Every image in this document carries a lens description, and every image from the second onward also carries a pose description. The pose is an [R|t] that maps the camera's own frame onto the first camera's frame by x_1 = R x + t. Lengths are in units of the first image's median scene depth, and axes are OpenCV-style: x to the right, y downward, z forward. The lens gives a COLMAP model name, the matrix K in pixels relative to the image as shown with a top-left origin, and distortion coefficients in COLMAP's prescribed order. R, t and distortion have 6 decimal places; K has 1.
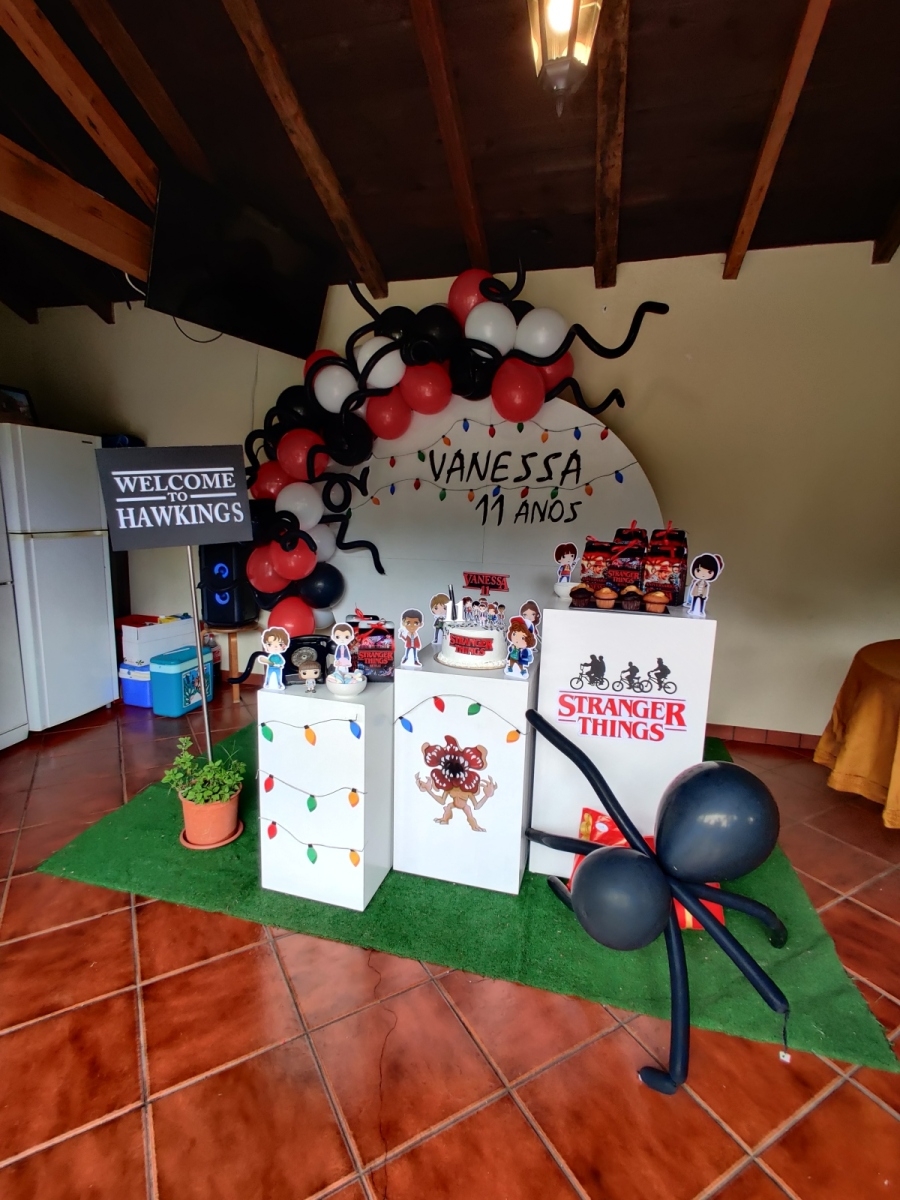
lens RADIAL K [[579.7, 0, 434.3], [0, 579.7, 605.1], [0, 0, 1]] dist [0.000034, 0.000507]
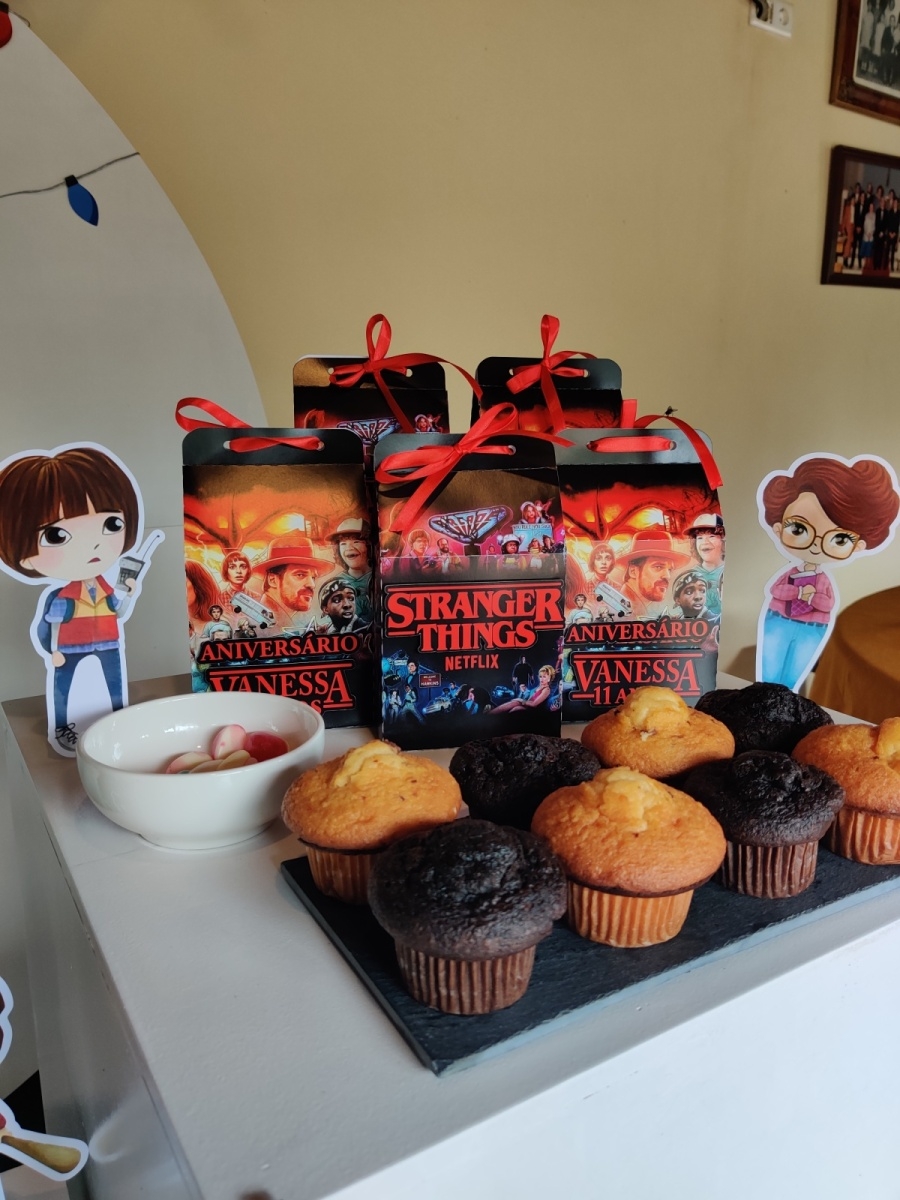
lens RADIAL K [[904.8, 0, 436.6], [0, 904.8, 604.9], [0, 0, 1]] dist [0.051143, -0.087861]
pose [[0.676596, -0.184347, 0.712906, 0.113746], [0.134317, 0.982810, 0.126664, -0.083329], [-0.724001, 0.010055, 0.689726, 0.764171]]
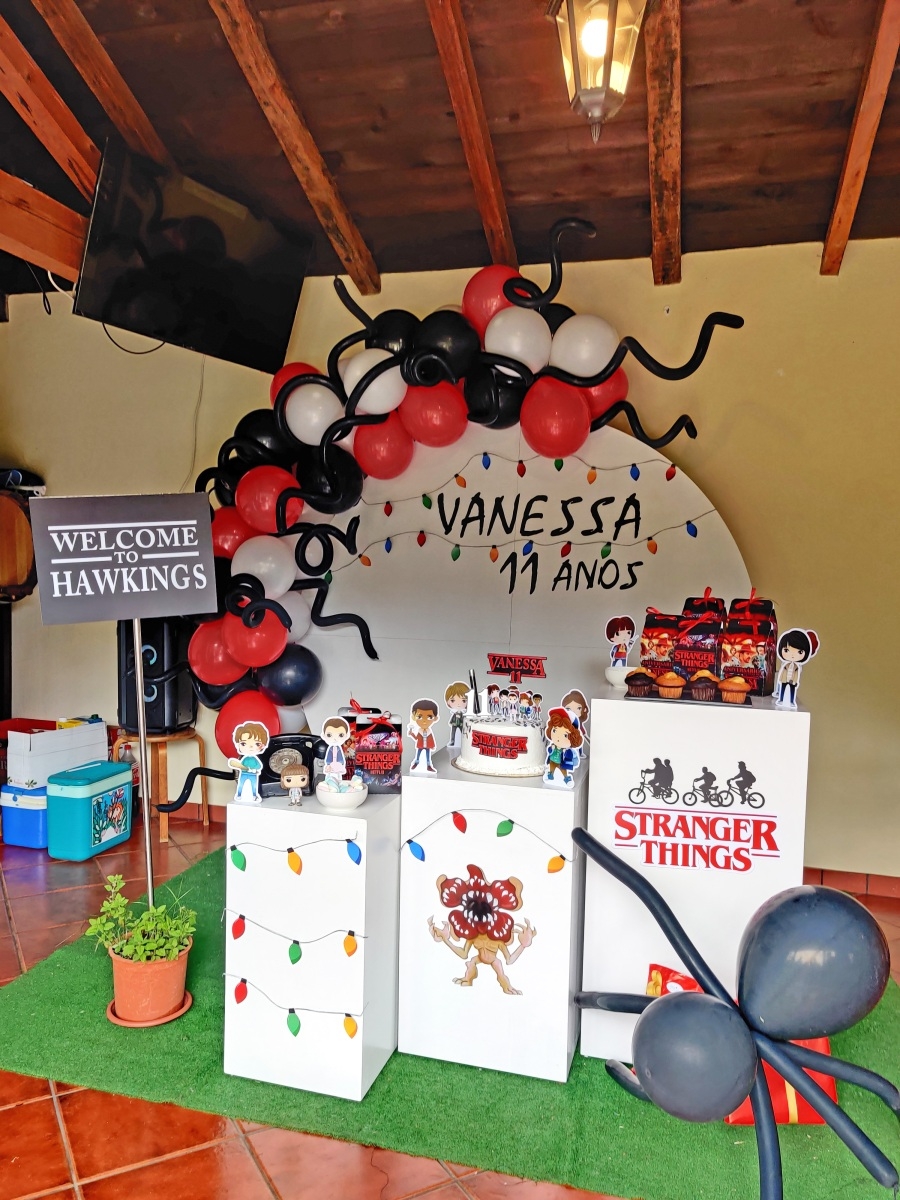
lens RADIAL K [[904.8, 0, 436.6], [0, 904.8, 604.9], [0, 0, 1]] dist [0.051143, -0.087861]
pose [[0.999971, 0.000467, 0.007567, -0.026931], [0.000469, 0.992378, -0.123230, 0.027332], [-0.007567, 0.123230, 0.992349, -0.201972]]
